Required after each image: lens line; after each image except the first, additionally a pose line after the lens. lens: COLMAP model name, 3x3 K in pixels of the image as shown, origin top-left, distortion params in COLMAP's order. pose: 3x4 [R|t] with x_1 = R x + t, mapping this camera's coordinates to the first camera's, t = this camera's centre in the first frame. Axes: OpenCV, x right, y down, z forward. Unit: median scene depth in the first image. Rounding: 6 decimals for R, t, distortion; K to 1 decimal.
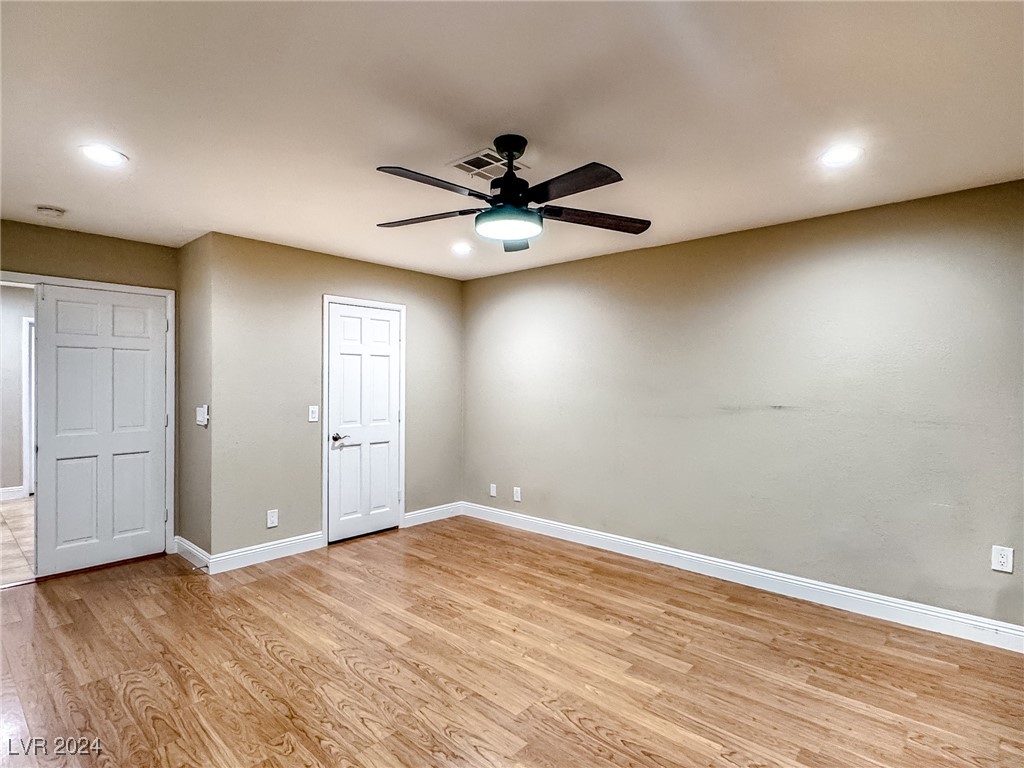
lens RADIAL K [[528.9, 0, 512.5], [0, 528.9, 386.9], [0, 0, 1]] dist [-0.003024, 0.000899]
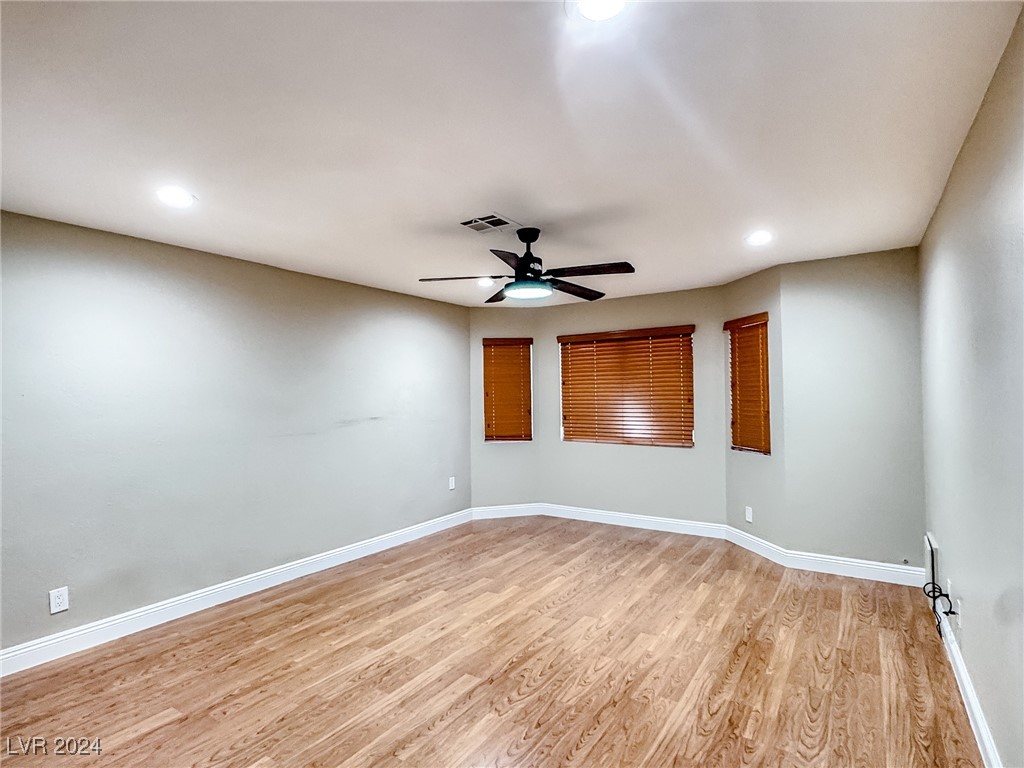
lens RADIAL K [[528.9, 0, 512.1], [0, 528.9, 381.0], [0, 0, 1]] dist [-0.003024, 0.000899]
pose [[-0.147753, 0.022761, 0.988762, -1.028663], [0.020613, 0.999589, -0.019930, -0.026580], [-0.988810, 0.017437, -0.148161, 0.932624]]
